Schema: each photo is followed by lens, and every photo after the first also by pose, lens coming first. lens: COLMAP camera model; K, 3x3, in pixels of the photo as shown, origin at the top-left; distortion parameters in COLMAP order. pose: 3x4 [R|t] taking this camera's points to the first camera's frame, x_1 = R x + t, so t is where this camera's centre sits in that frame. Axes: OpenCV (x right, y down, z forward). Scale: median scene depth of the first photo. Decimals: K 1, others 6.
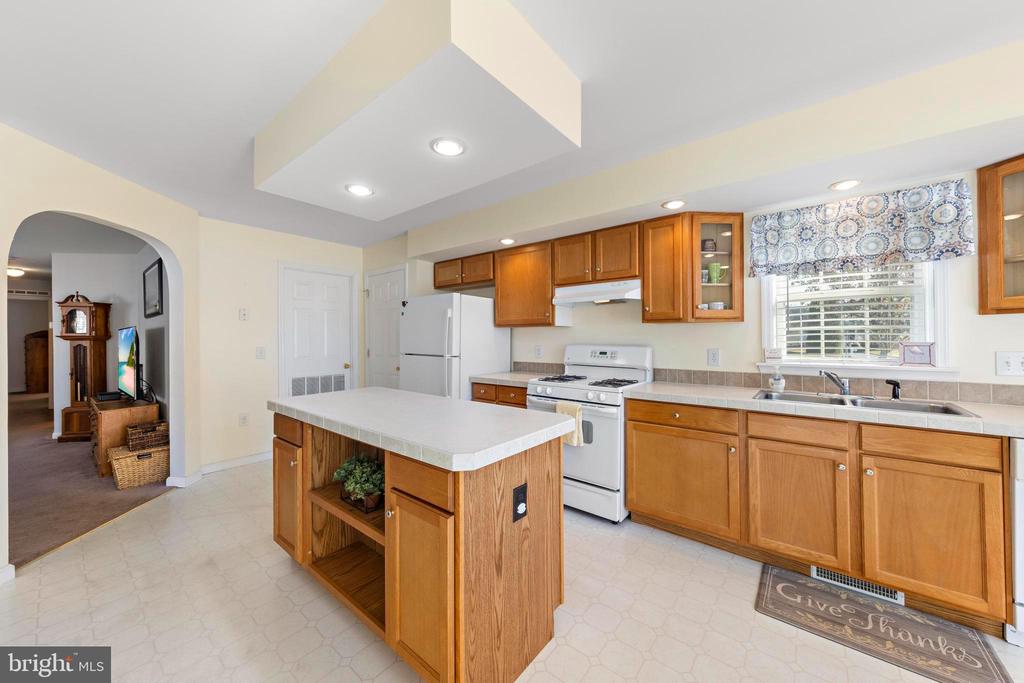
lens RADIAL K [[369.2, 0, 517.4], [0, 369.2, 336.7], [0, 0, 1]] dist [0.004666, -0.000211]
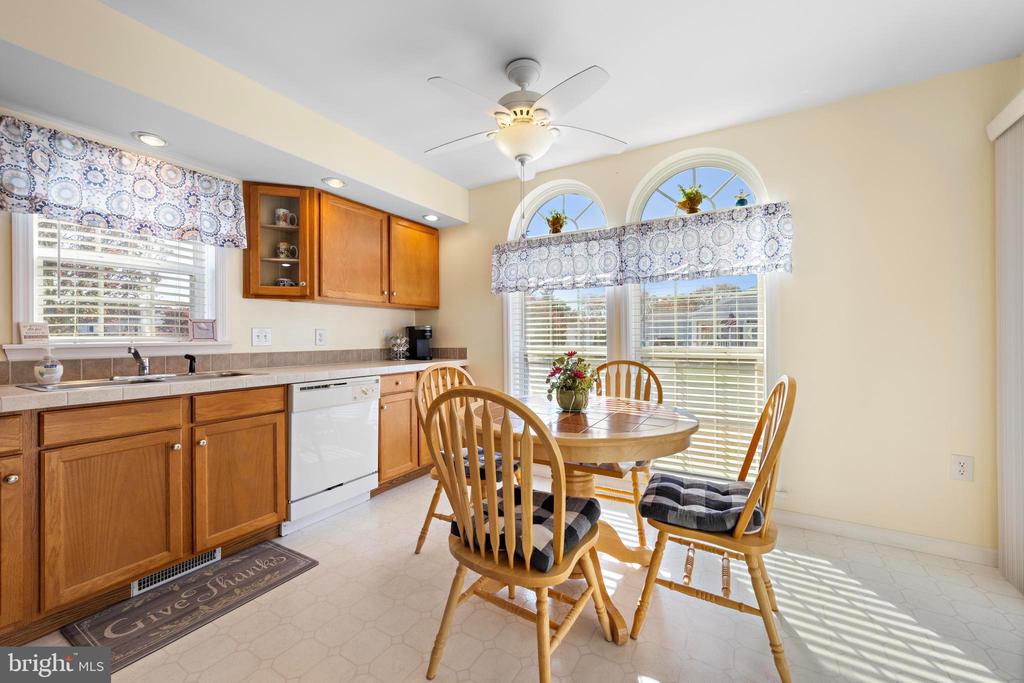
lens RADIAL K [[403.6, 0, 513.0], [0, 403.6, 333.5], [0, 0, 1]] dist [0.004860, -0.000280]
pose [[-0.132162, 0.016314, 0.991094, -0.150019], [0.002636, 0.999867, -0.016107, 0.058607], [-0.991225, 0.000483, -0.132187, 0.200764]]
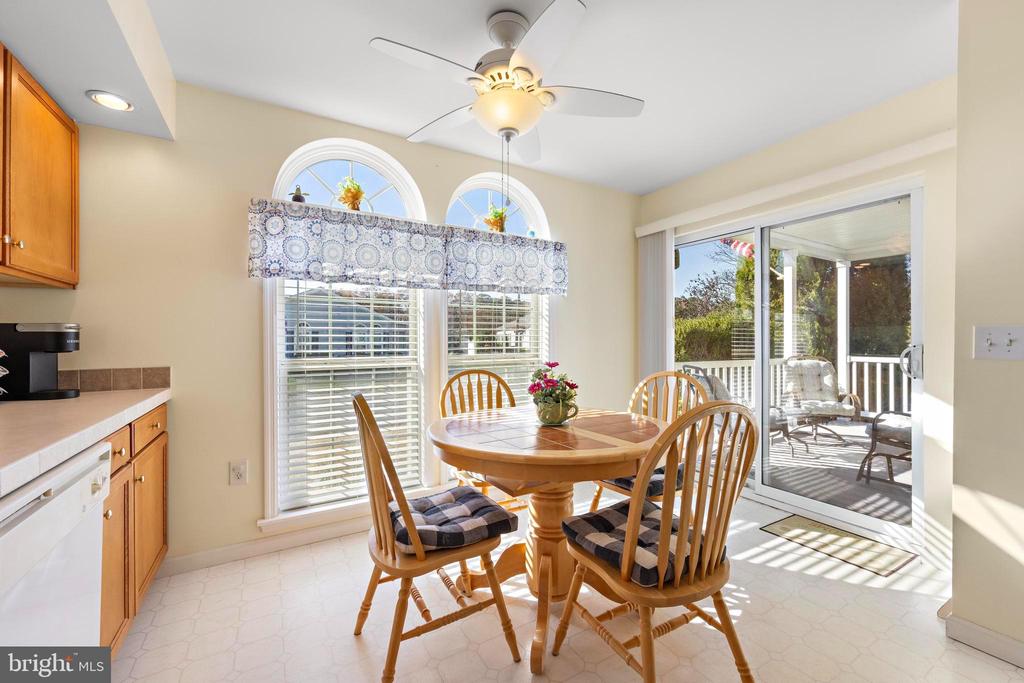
lens RADIAL K [[412.3, 0, 513.7], [0, 412.3, 340.1], [0, 0, 1]] dist [0.011544, -0.001812]
pose [[-0.933211, 0.009800, 0.359196, 0.328004], [0.008793, 0.999951, -0.004438, 0.045550], [-0.359223, -0.000983, -0.933251, 0.648059]]
